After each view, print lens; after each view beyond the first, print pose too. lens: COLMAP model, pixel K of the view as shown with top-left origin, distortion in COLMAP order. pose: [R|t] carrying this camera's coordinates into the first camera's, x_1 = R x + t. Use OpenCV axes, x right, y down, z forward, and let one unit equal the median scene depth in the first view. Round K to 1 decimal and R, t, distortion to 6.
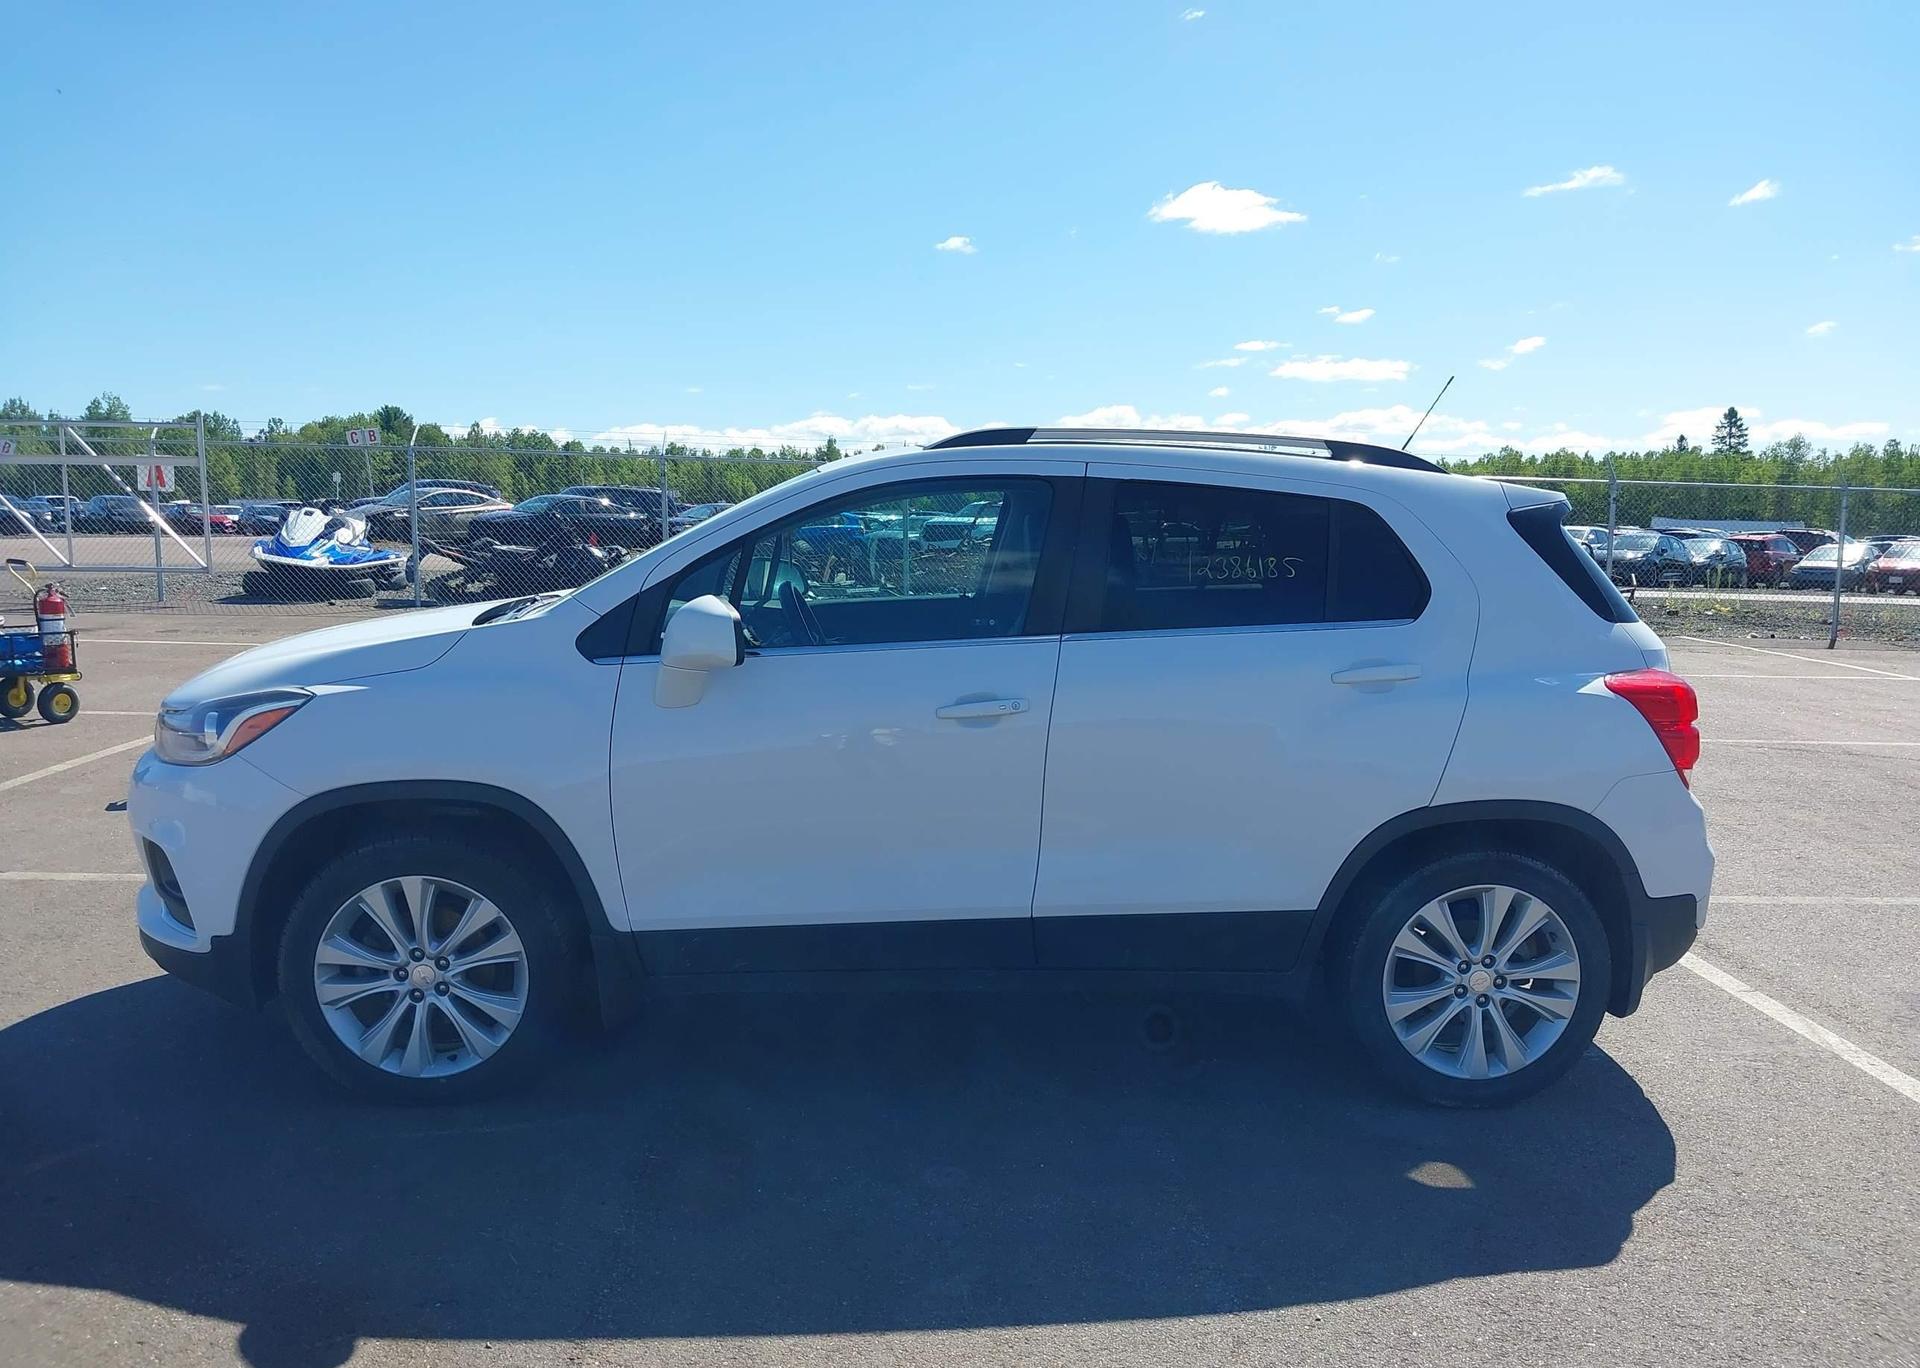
lens RADIAL K [[1570.7, 0, 967.0], [0, 1570.7, 677.5], [0, 0, 1]] dist [0.004439, -0.005329]
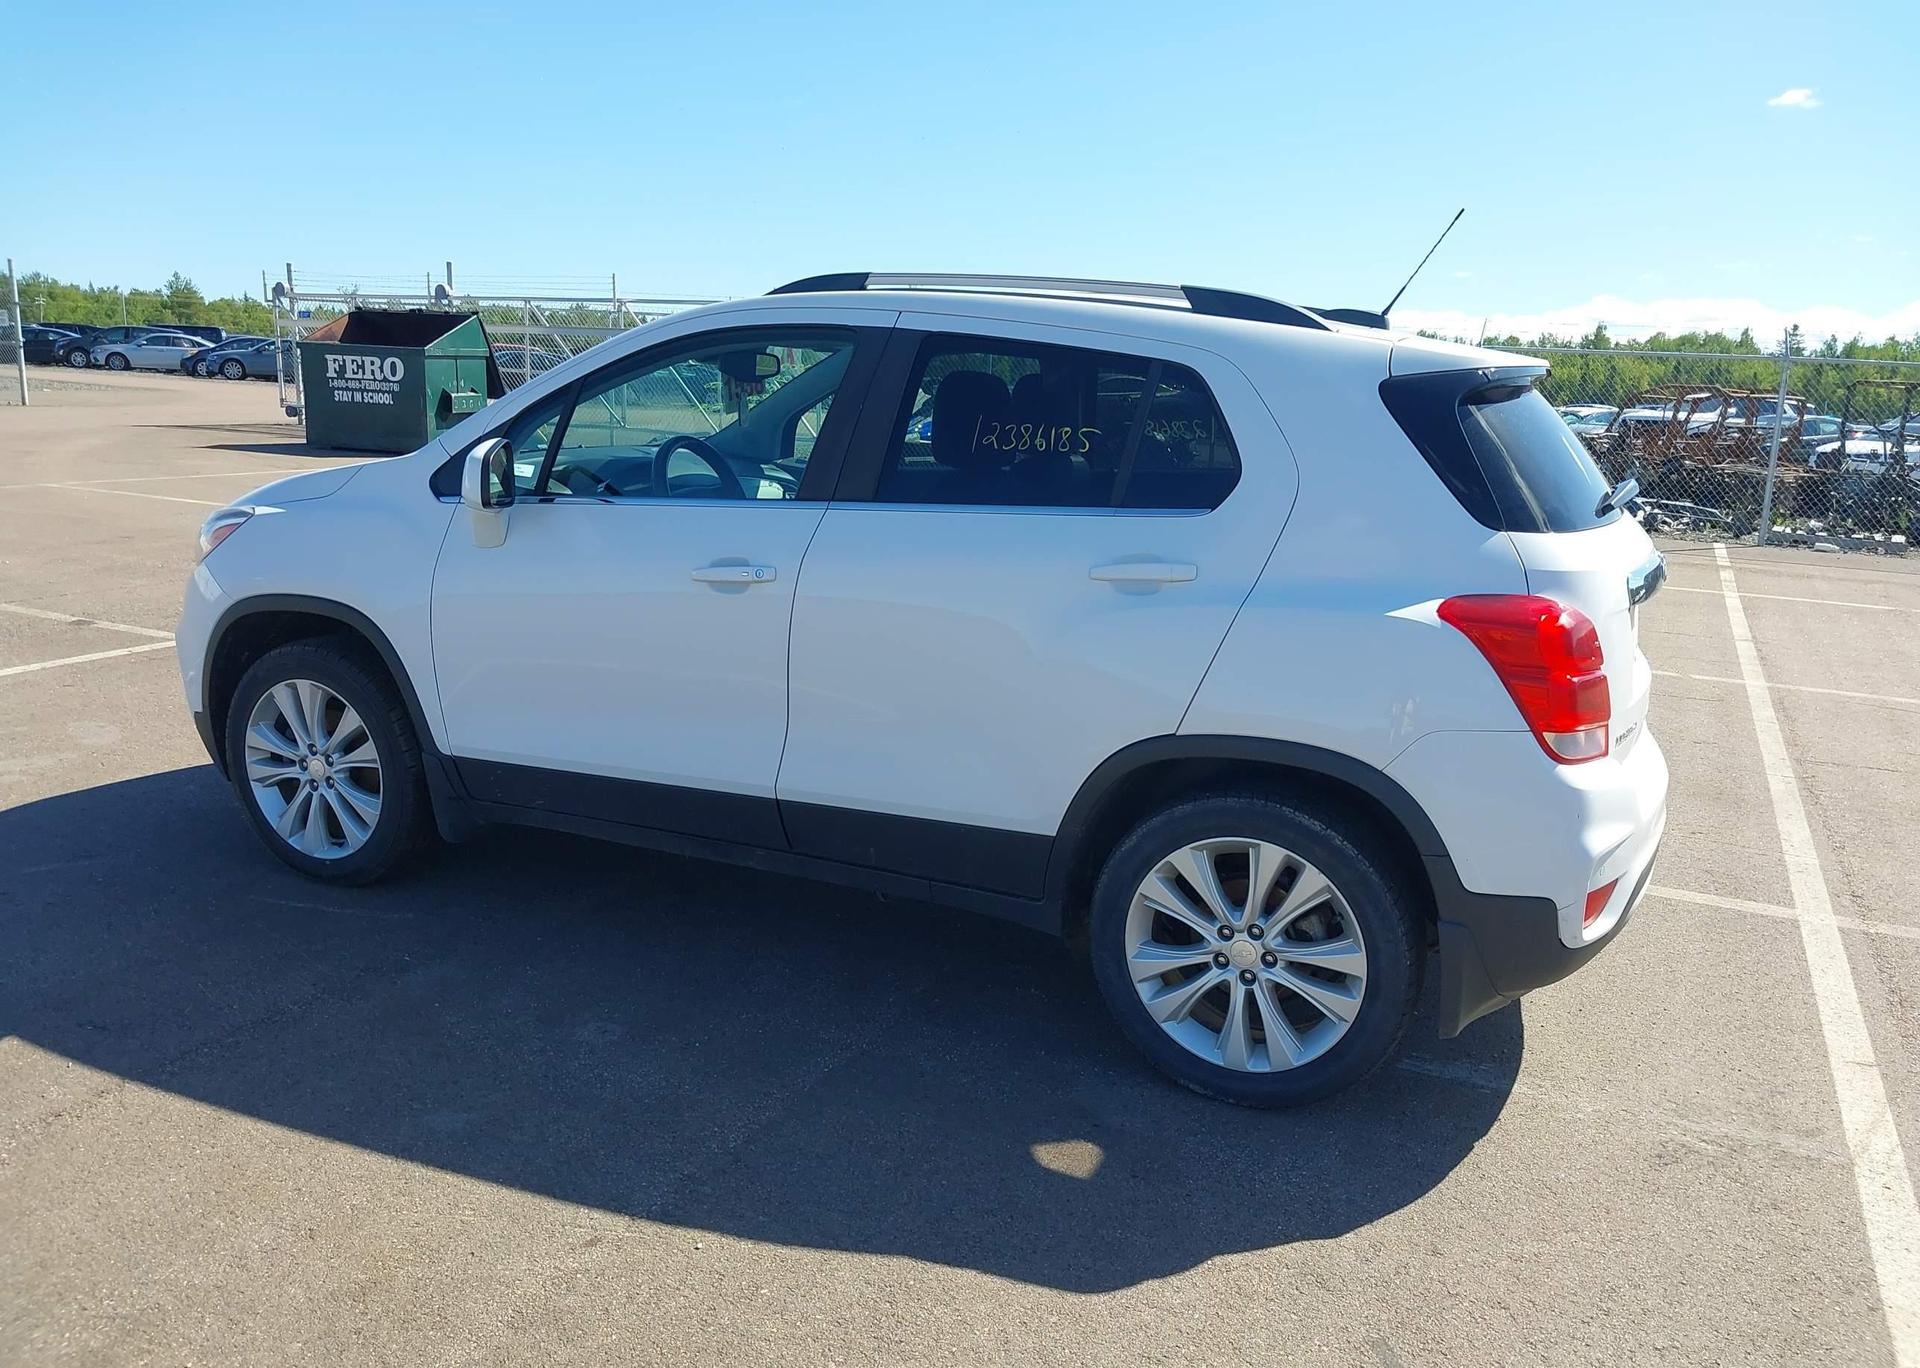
lens RADIAL K [[1543.5, 0, 968.9], [0, 1543.5, 725.6], [0, 0, 1]] dist [0.119440, -0.220349]
pose [[0.876319, 0.123690, -0.465580, 0.566658], [-0.077378, 0.990067, 0.117388, -0.010449], [0.475475, -0.066844, 0.877186, 0.221717]]
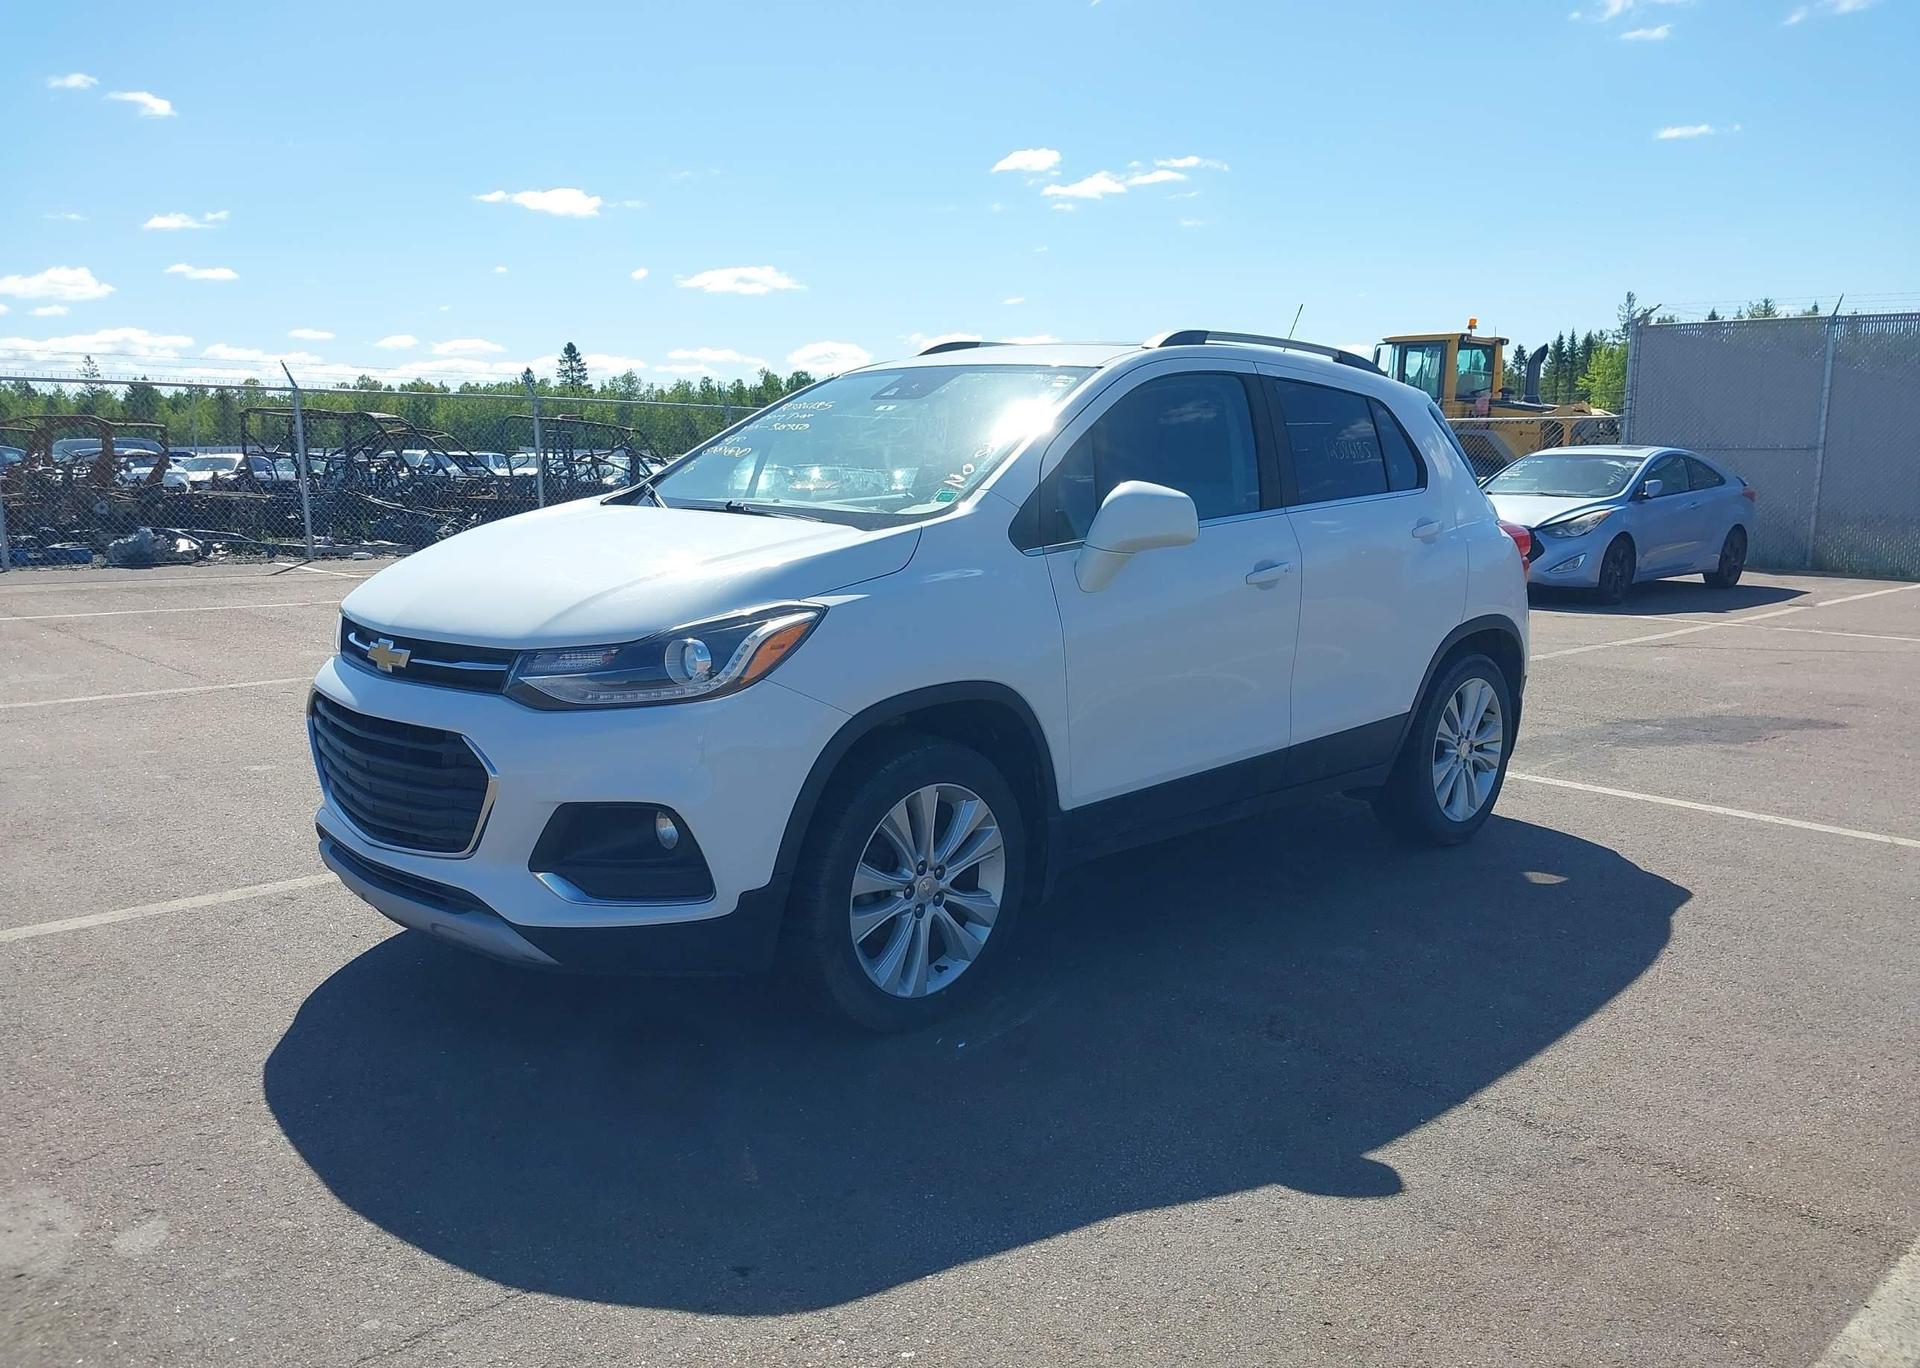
lens RADIAL K [[1543.5, 0, 968.9], [0, 1543.5, 725.6], [0, 0, 1]] dist [0.119440, -0.220349]
pose [[0.746390, -0.130161, 0.652656, -0.893738], [0.082349, 0.991214, 0.103505, -0.005850], [-0.660394, -0.023510, 0.750551, 0.259532]]
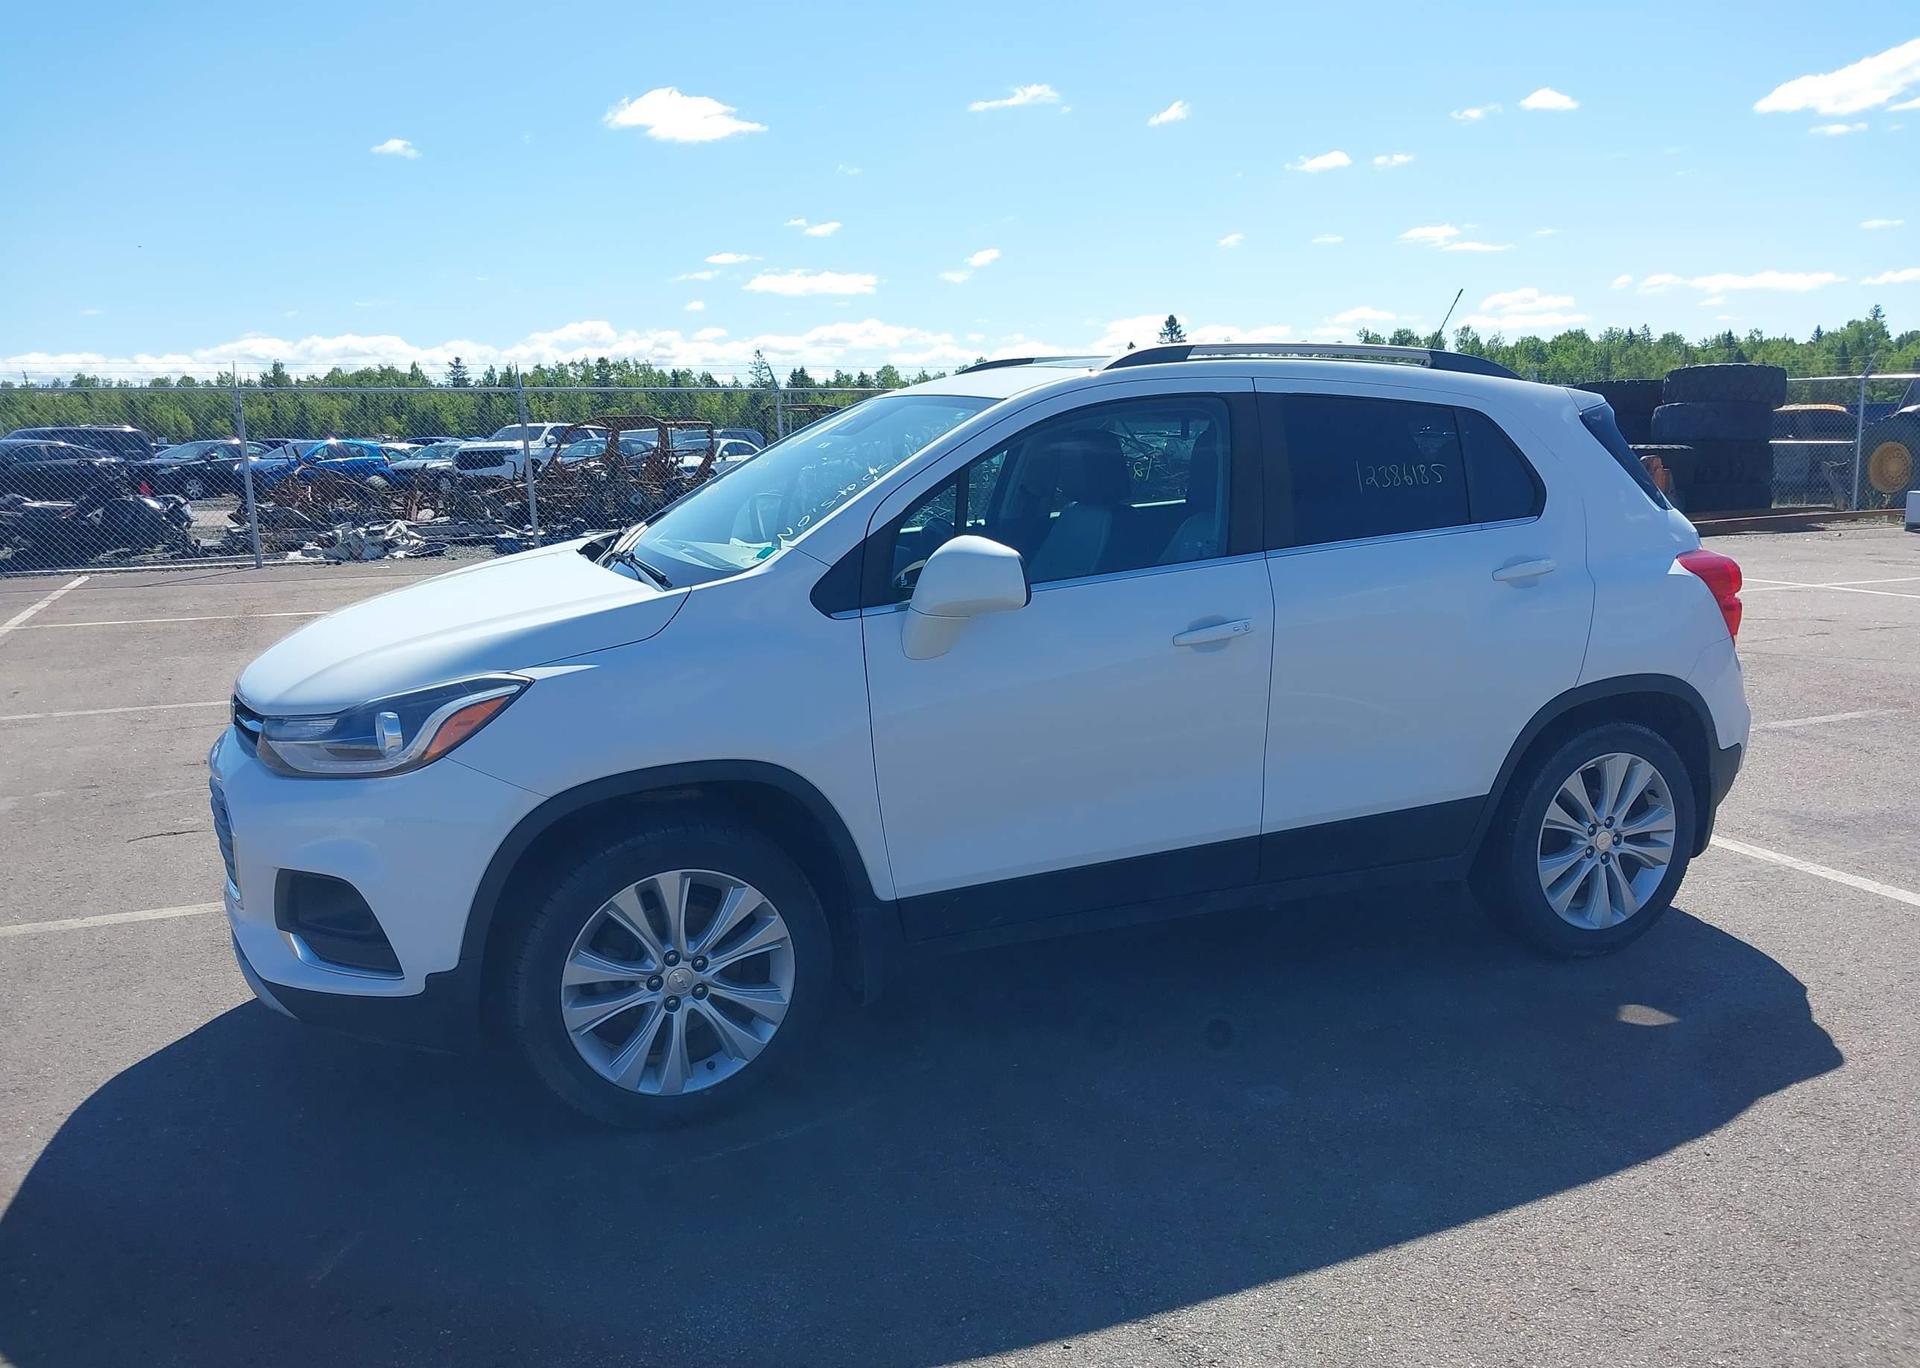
lens RADIAL K [[1533.2, 0, 973.0], [0, 1533.2, 706.0], [0, 0, 1]] dist [0.104557, -0.216248]
pose [[0.942164, -0.097073, 0.320787, -0.435864], [0.073338, 0.993653, 0.085293, -0.027395], [-0.327031, -0.056834, 0.943303, 0.118424]]
